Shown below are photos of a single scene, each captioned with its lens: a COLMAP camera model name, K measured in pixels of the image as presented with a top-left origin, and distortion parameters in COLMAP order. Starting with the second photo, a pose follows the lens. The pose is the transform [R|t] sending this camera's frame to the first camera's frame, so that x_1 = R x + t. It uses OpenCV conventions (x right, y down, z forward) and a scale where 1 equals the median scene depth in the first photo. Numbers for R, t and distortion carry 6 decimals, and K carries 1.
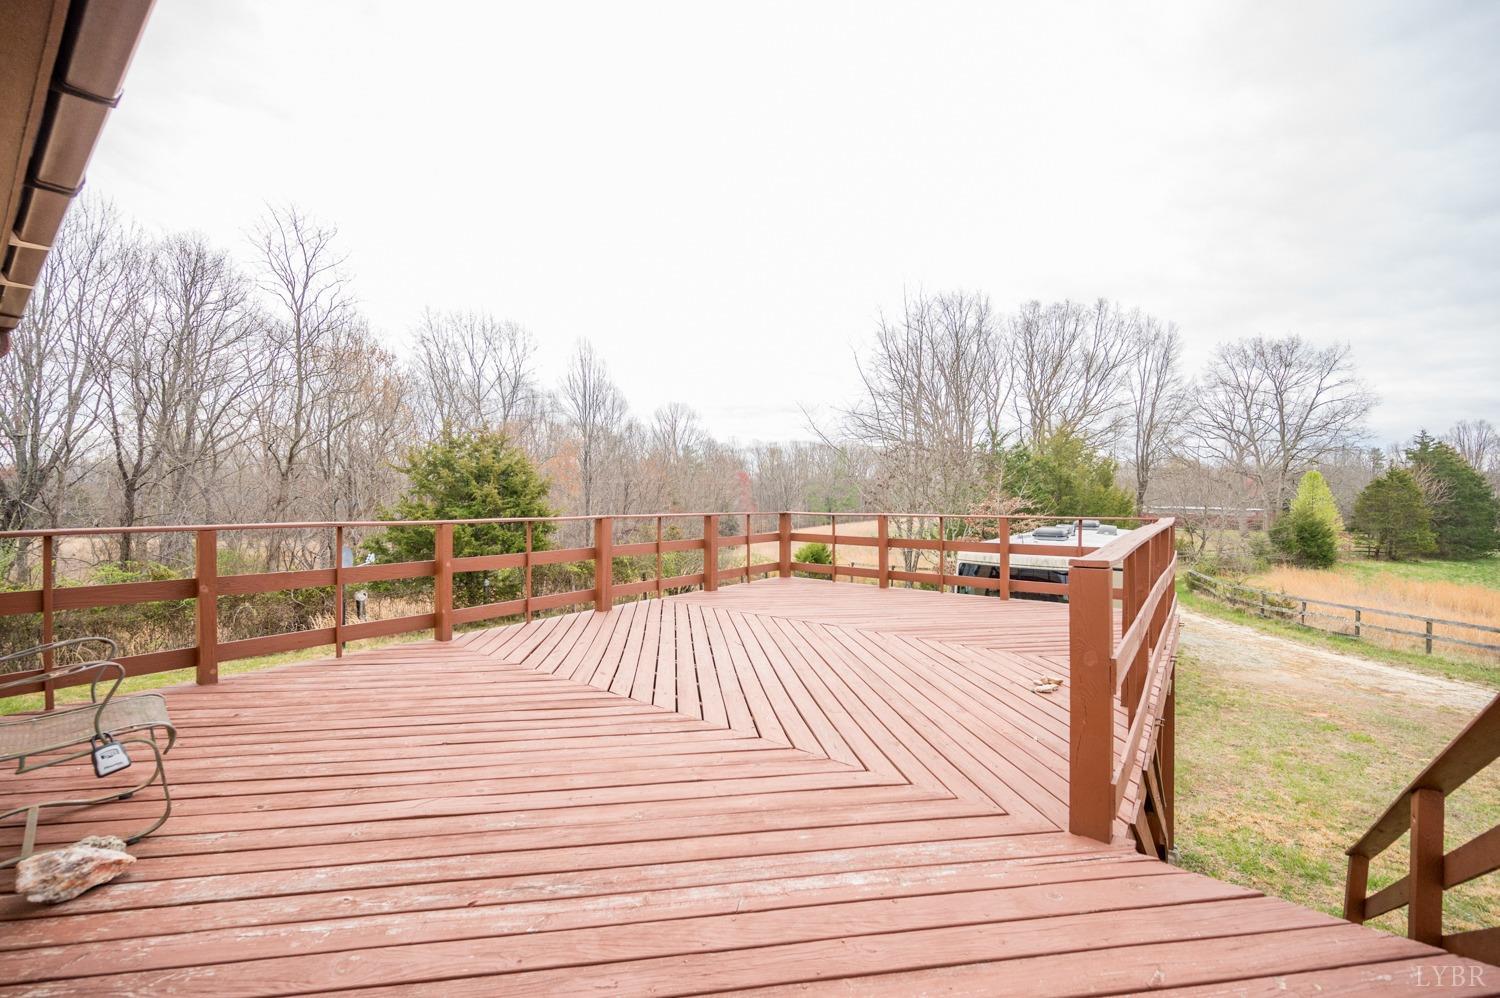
lens RADIAL K [[597.7, 0, 755.8], [0, 597.7, 503.5], [0, 0, 1]] dist [-0.003735, 0.001537]
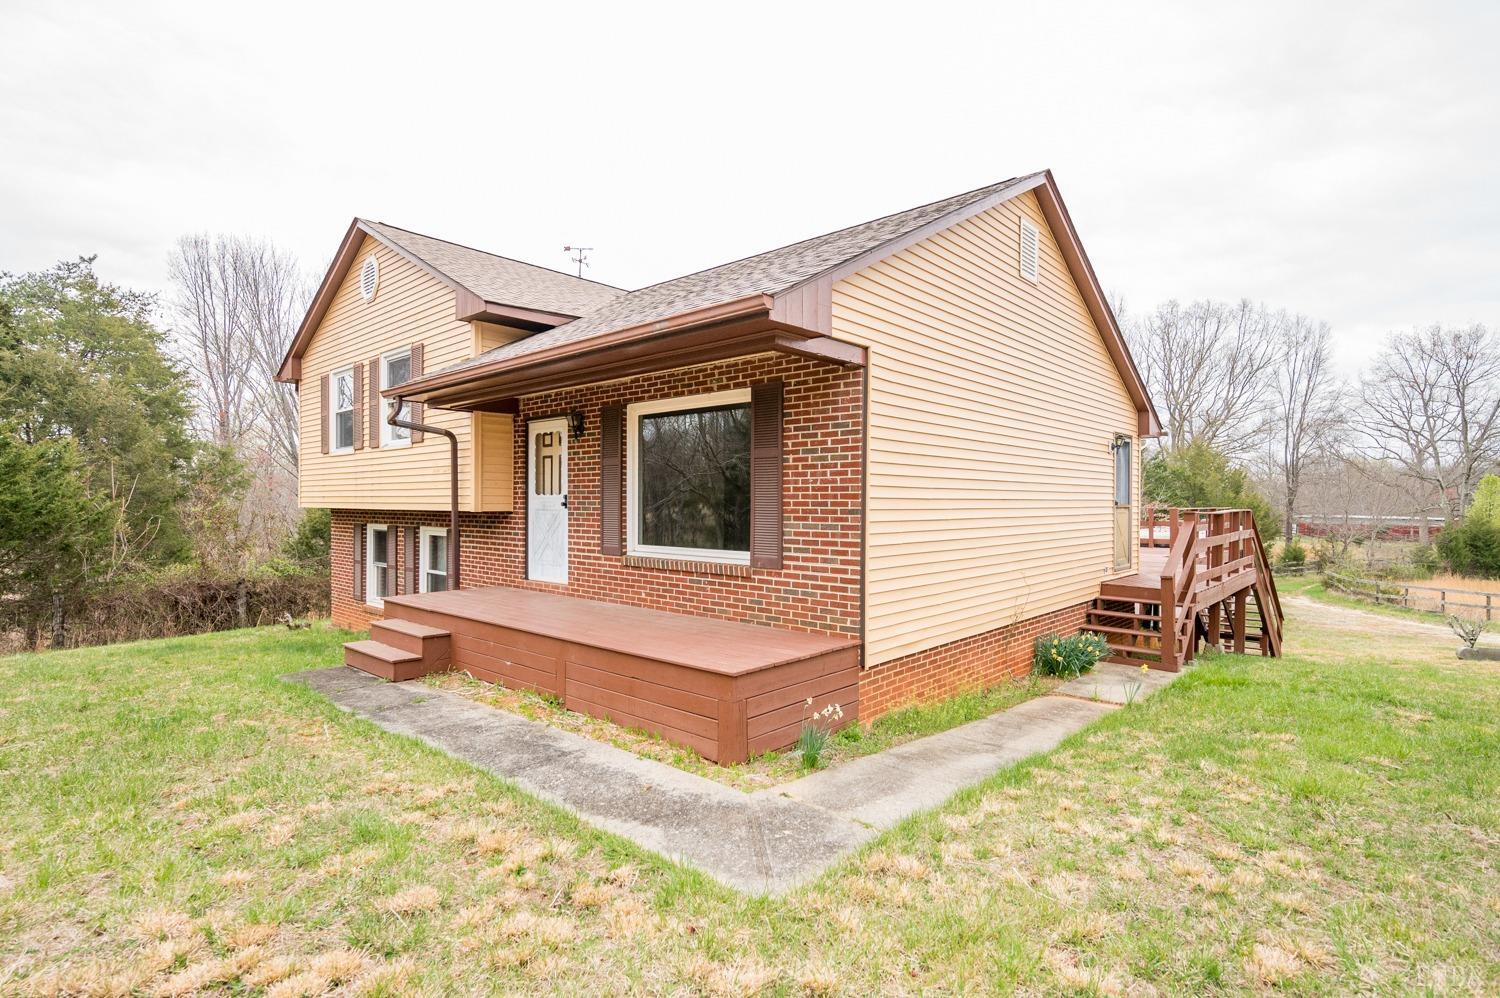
lens RADIAL K [[726.9, 0, 740.7], [0, 726.9, 505.3], [0, 0, 1]] dist [-0.003612, -0.000248]
pose [[0.994570, -0.000654, -0.104067, -0.101791], [-0.000598, 0.999928, -0.011997, 0.005889], [0.104067, 0.011994, 0.994498, -0.228058]]
